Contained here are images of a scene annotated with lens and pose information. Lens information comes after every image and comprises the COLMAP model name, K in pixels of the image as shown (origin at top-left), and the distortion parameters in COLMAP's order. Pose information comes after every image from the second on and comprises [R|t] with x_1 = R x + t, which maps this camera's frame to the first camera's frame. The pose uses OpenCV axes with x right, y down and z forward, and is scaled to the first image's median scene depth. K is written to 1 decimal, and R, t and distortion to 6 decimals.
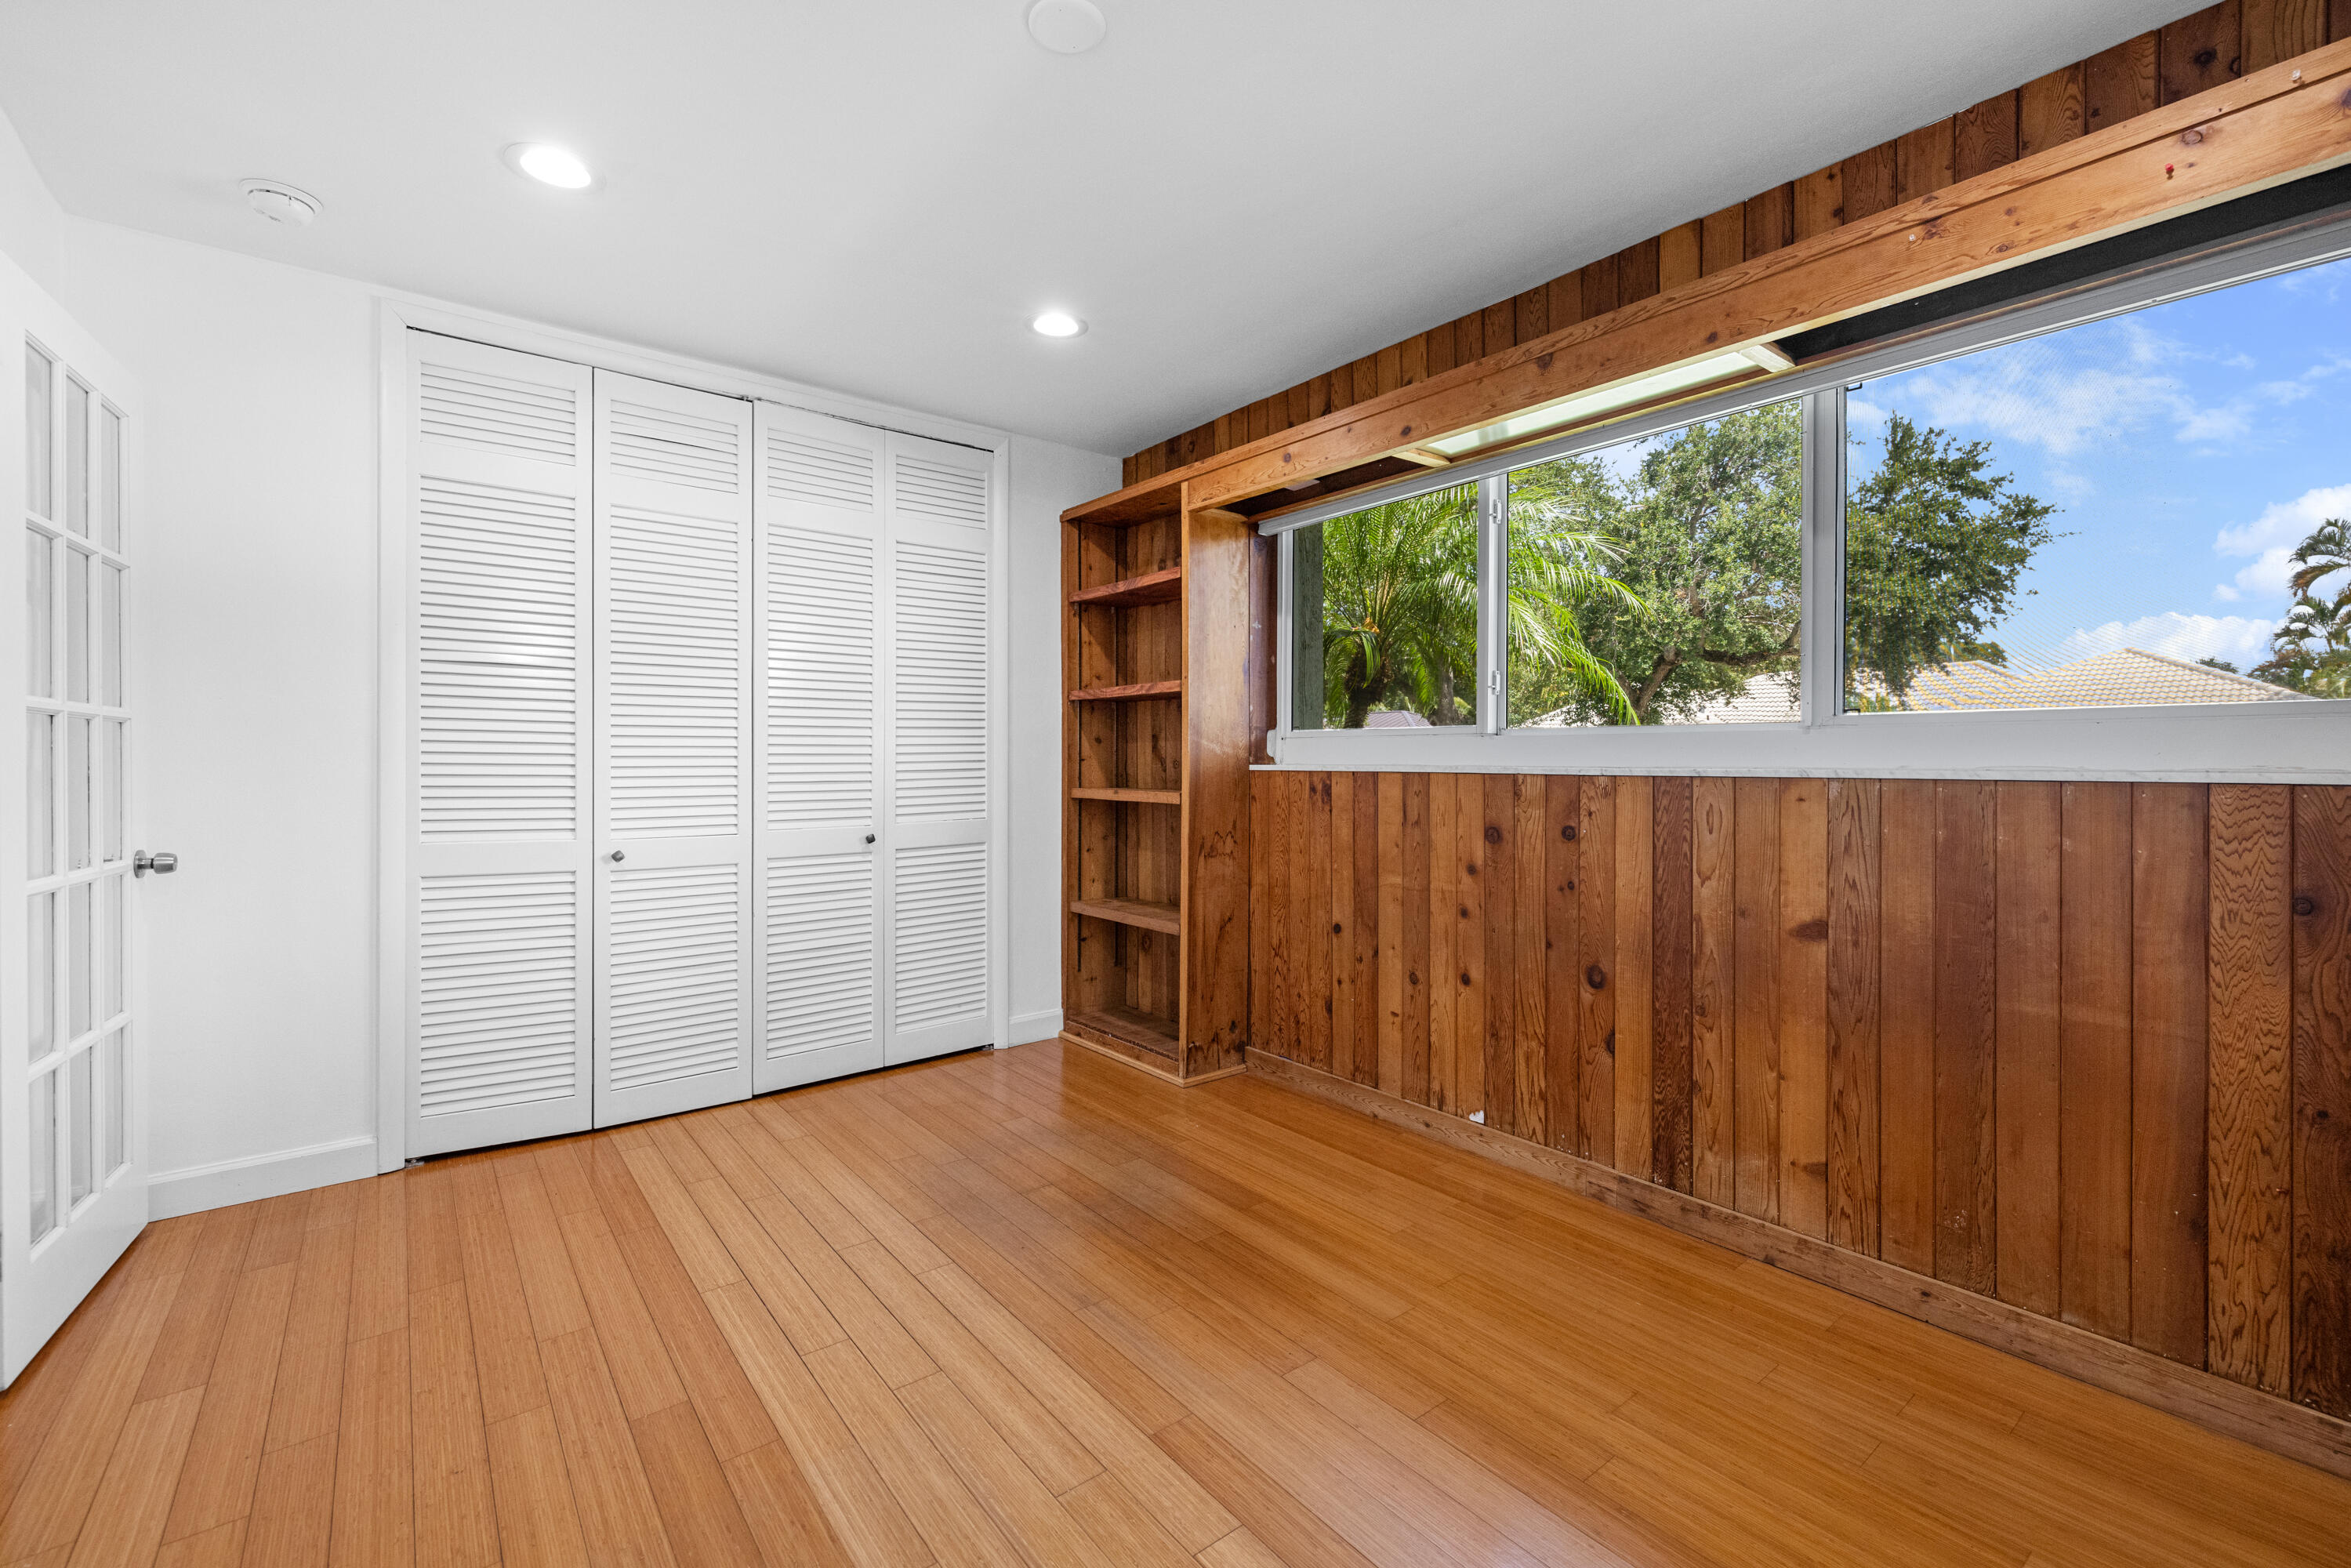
lens RADIAL K [[996.7, 0, 1175.1], [0, 996.7, 771.3], [0, 0, 1]] dist [-0.003086, 0.001208]
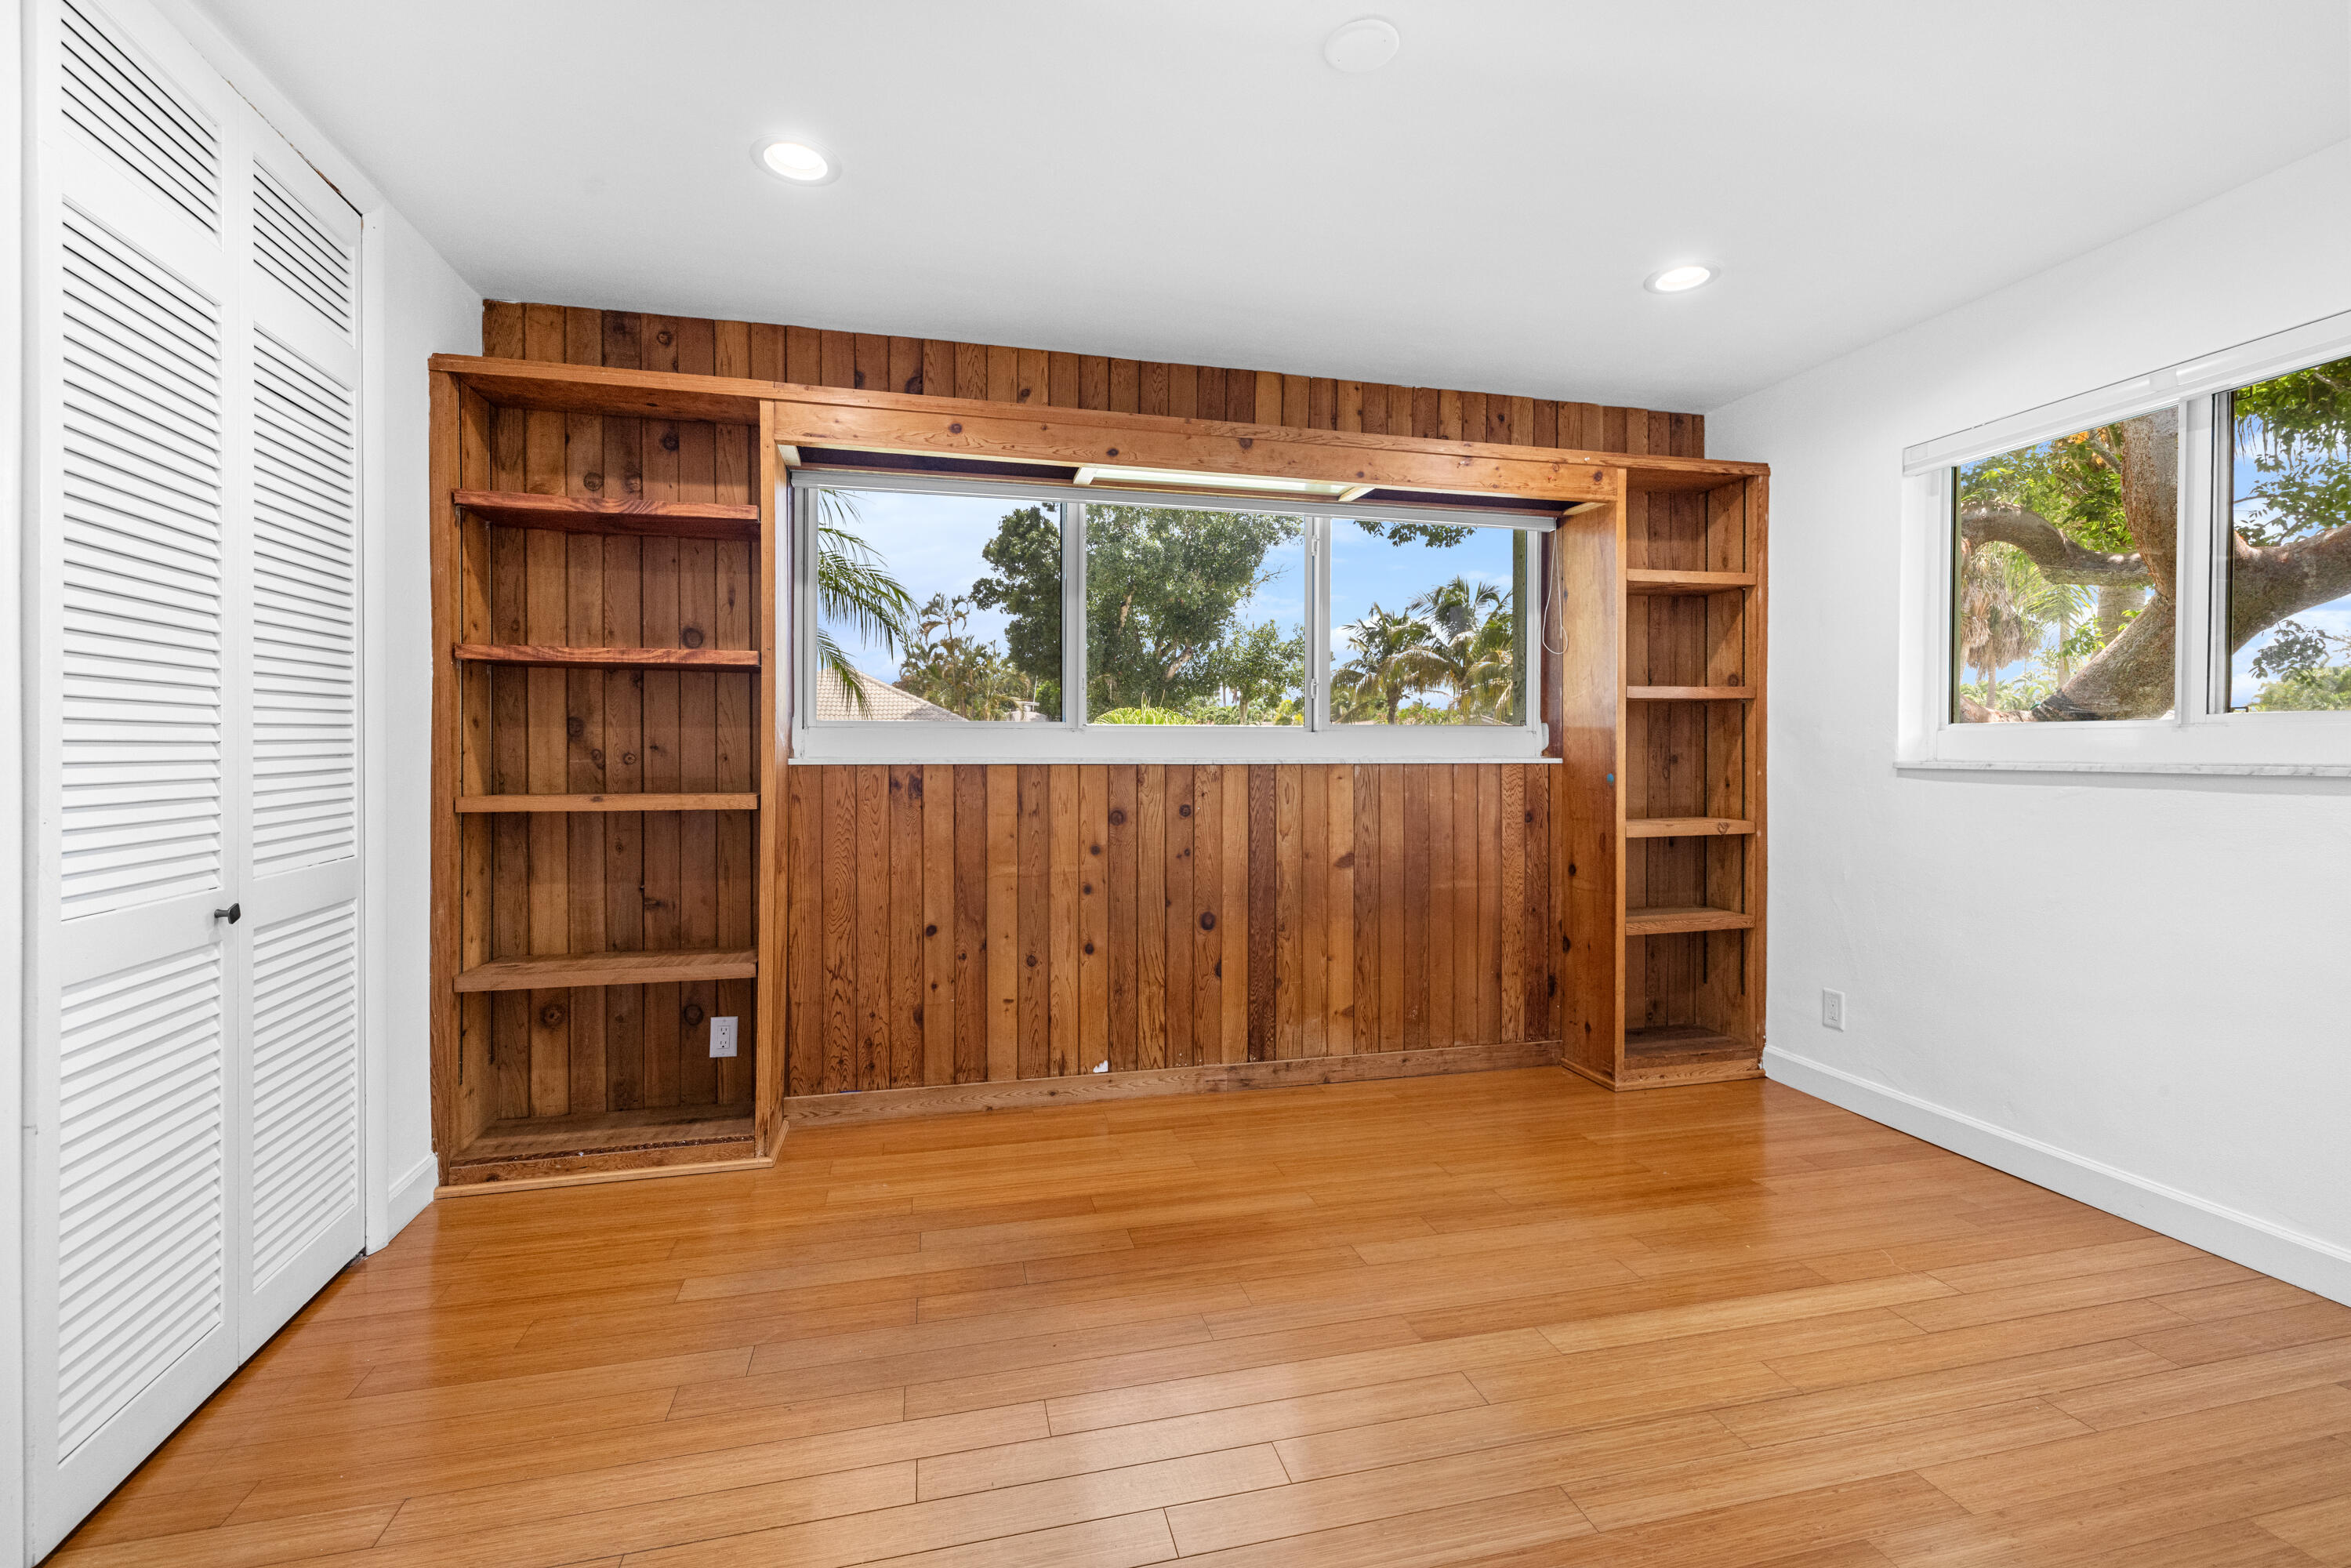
lens RADIAL K [[996.7, 0, 1169.5], [0, 996.7, 761.1], [0, 0, 1]] dist [-0.003086, 0.001208]
pose [[0.411429, -0.009726, 0.911390, -0.739781], [0.010431, 0.999928, 0.005962, -0.008023], [-0.911382, 0.007053, 0.411501, 0.491112]]
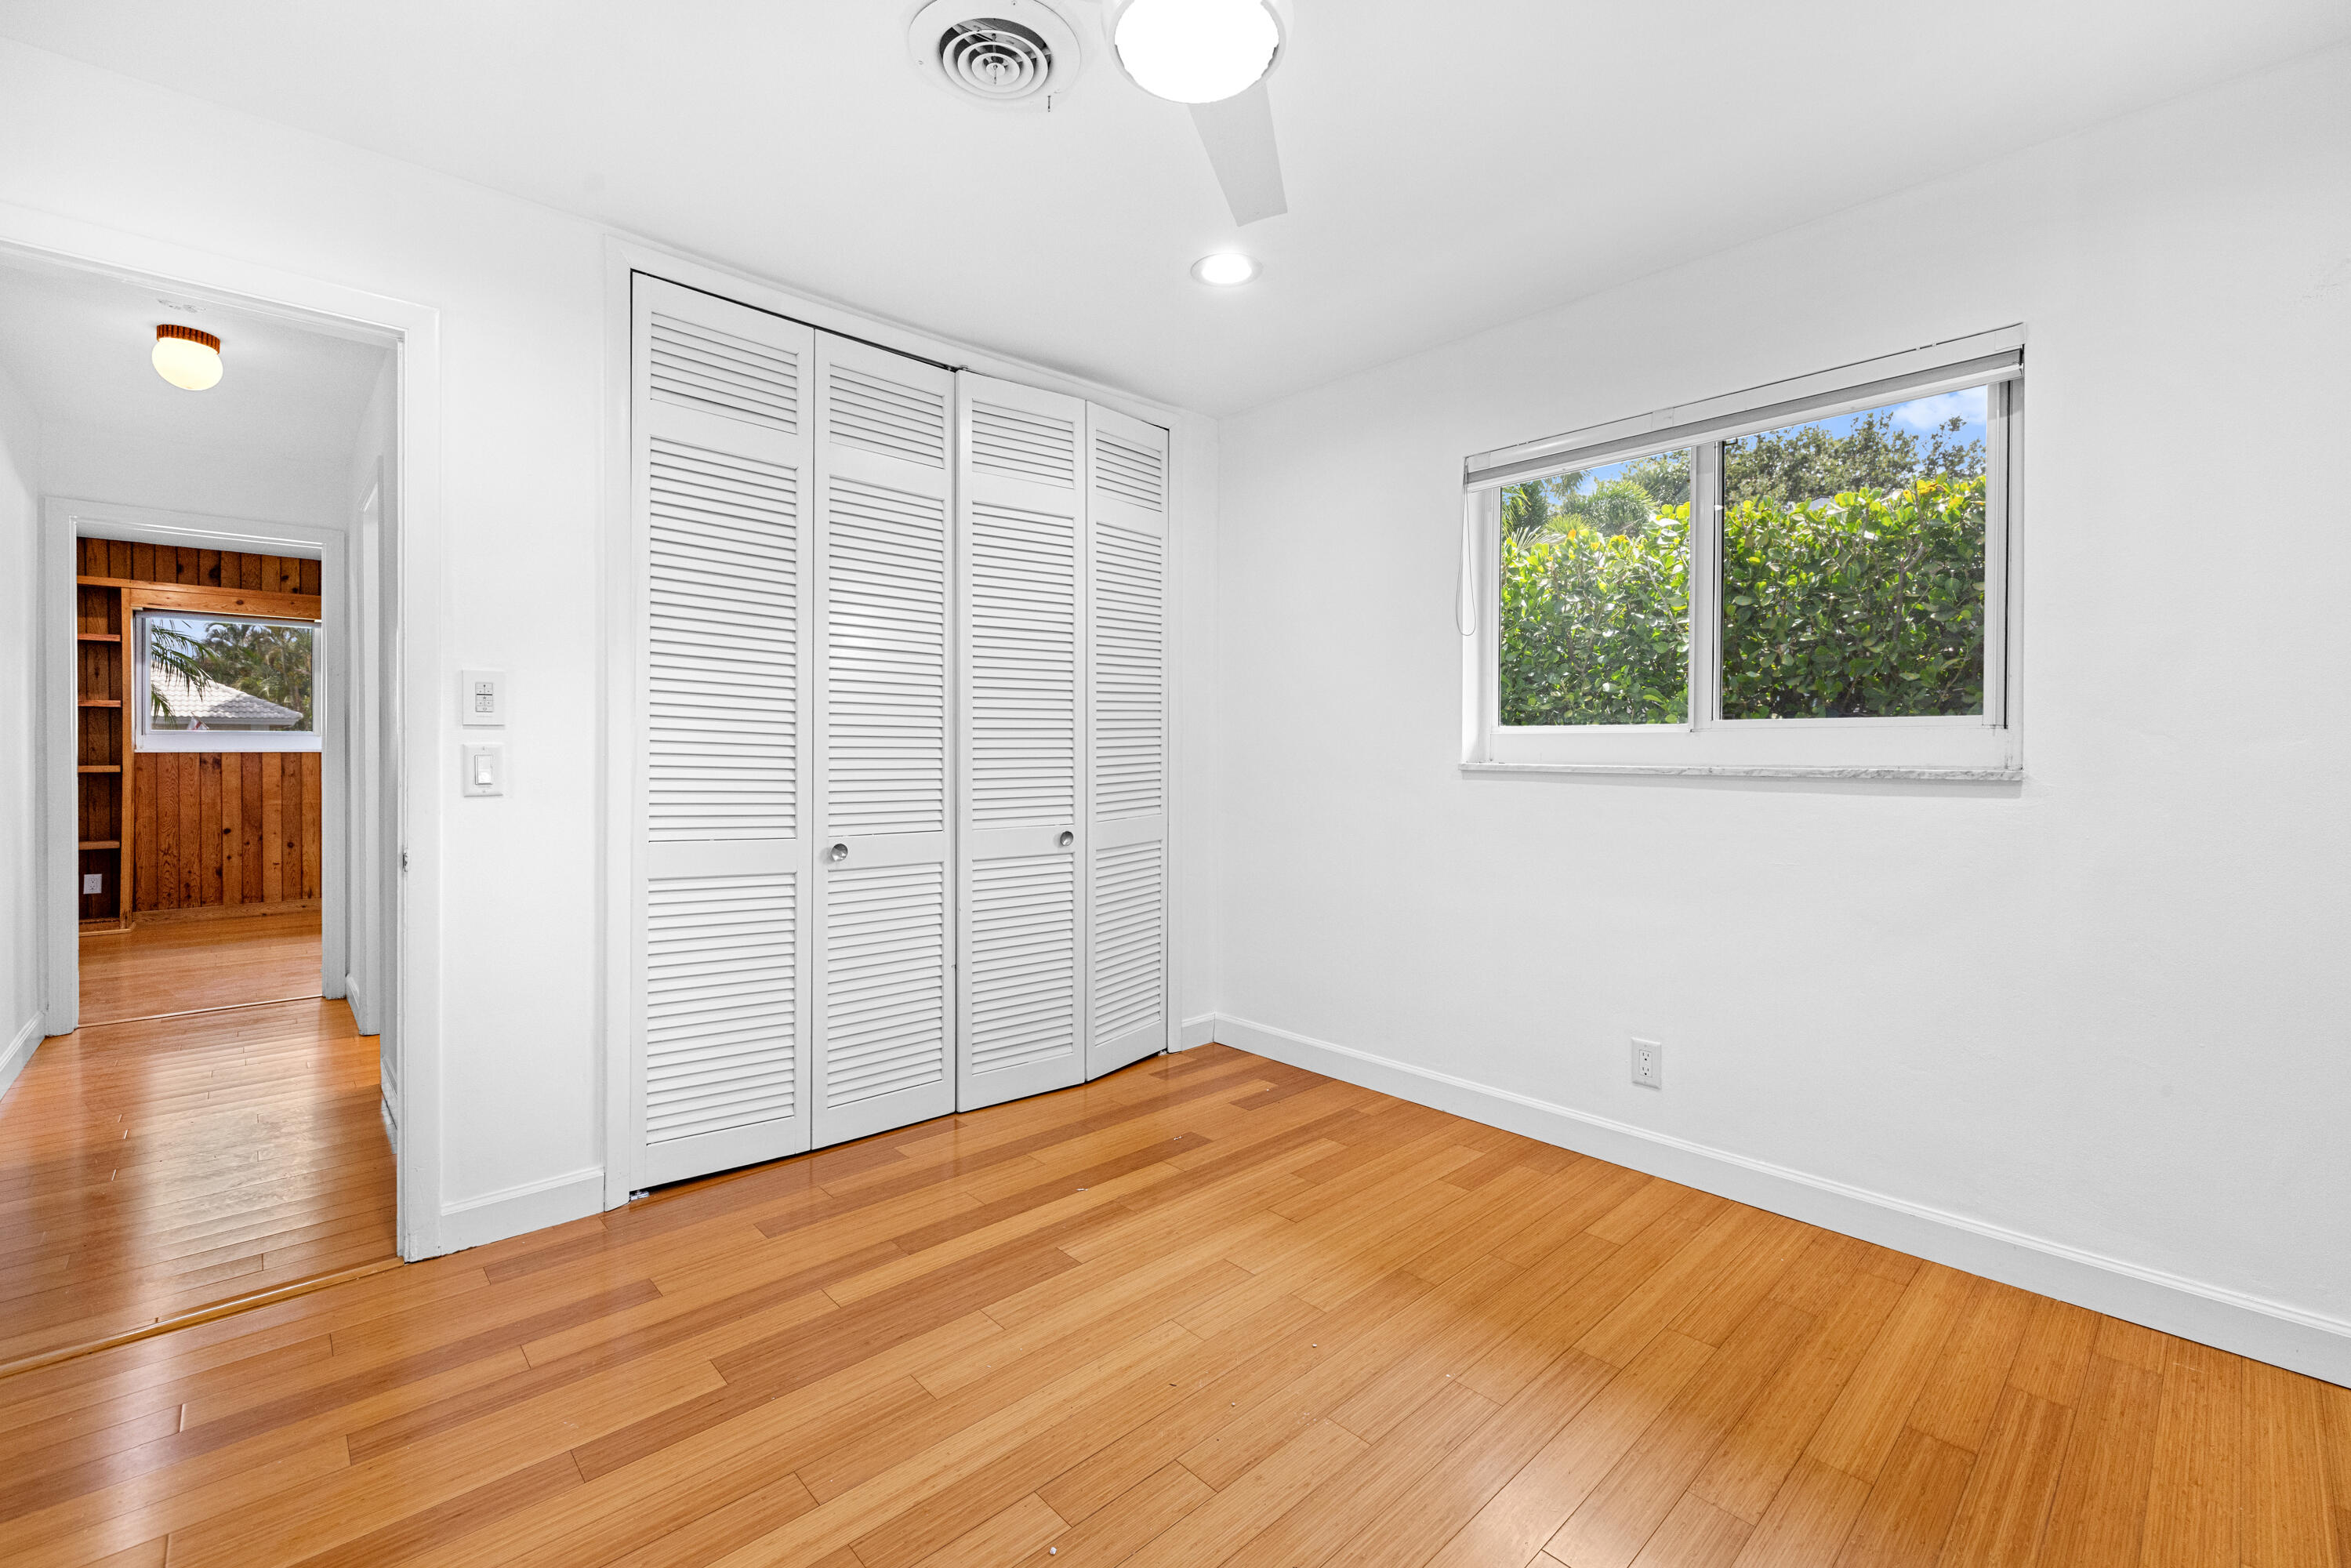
lens RADIAL K [[996.7, 0, 1179.5], [0, 996.7, 759.2], [0, 0, 1]] dist [-0.003086, 0.001208]
pose [[-0.092408, -0.017423, 0.995569, -2.439044], [0.003603, 0.999834, 0.017832, -0.018626], [-0.995715, 0.005235, -0.092330, -0.877799]]
